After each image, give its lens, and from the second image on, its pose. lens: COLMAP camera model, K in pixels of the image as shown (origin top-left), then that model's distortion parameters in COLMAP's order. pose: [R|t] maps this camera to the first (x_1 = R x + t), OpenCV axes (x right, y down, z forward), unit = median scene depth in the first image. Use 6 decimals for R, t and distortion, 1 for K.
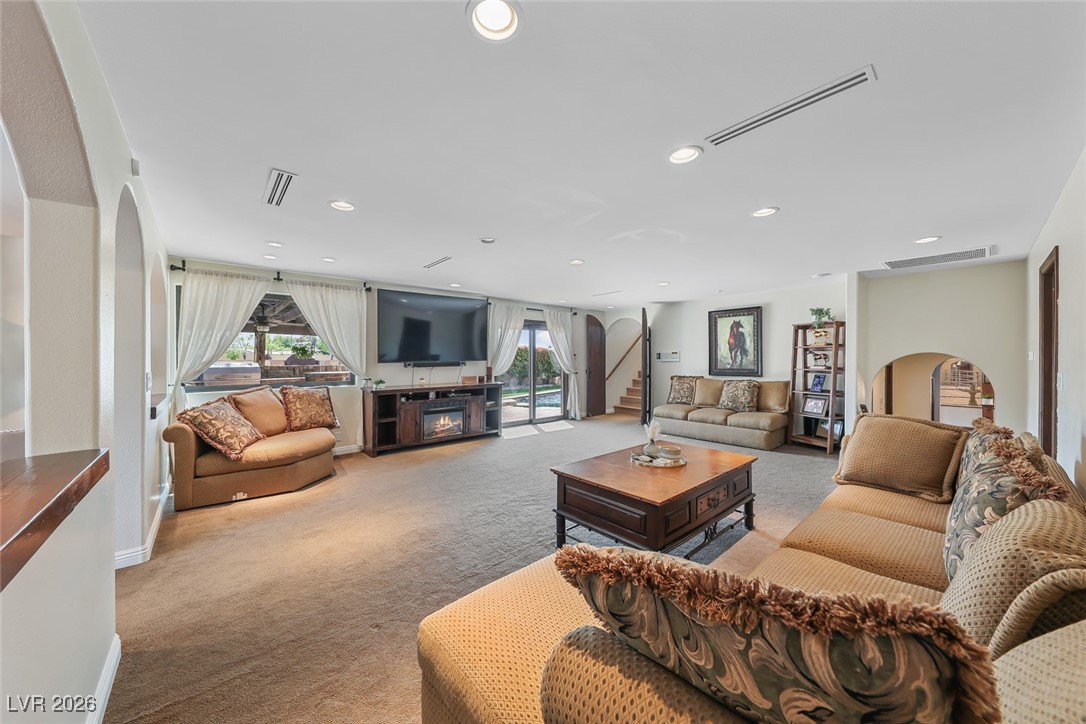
lens RADIAL K [[375.9, 0, 536.4], [0, 375.9, 361.6], [0, 0, 1]] dist [0.003882, -0.003057]
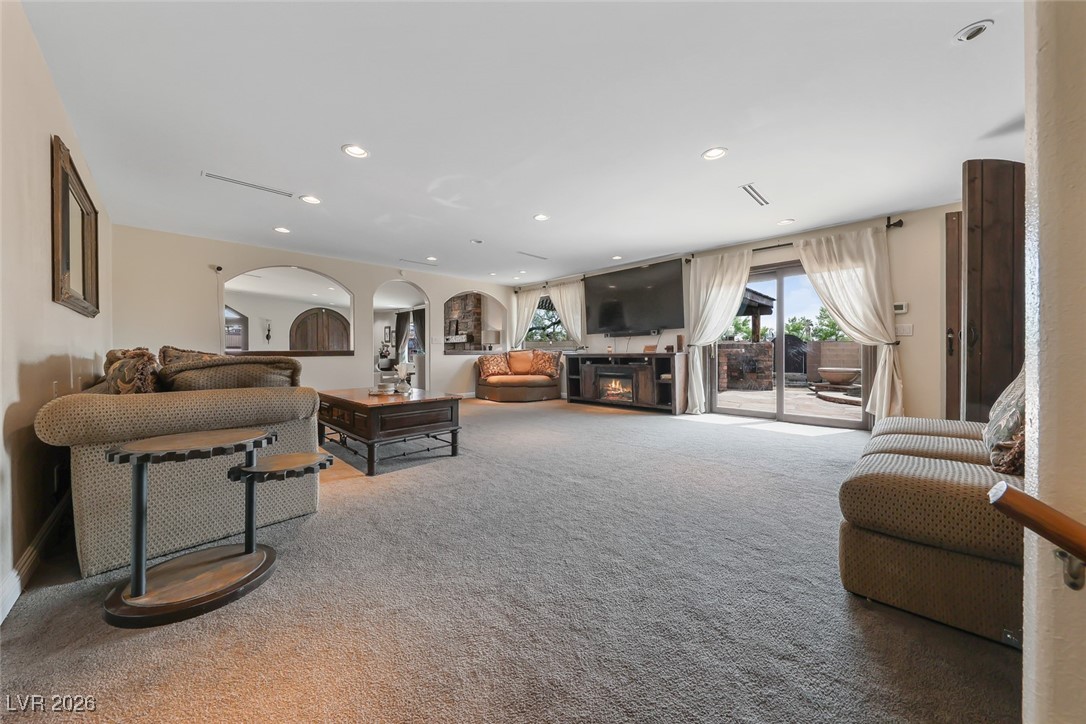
lens RADIAL K [[375.9, 0, 543.5], [0, 375.9, 358.1], [0, 0, 1]] dist [0.003882, -0.003057]
pose [[0.067288, 0.015778, -0.997609, 0.702401], [-0.001860, 0.999875, 0.015689, 0.052925], [0.997732, 0.000800, 0.067309, 0.613775]]
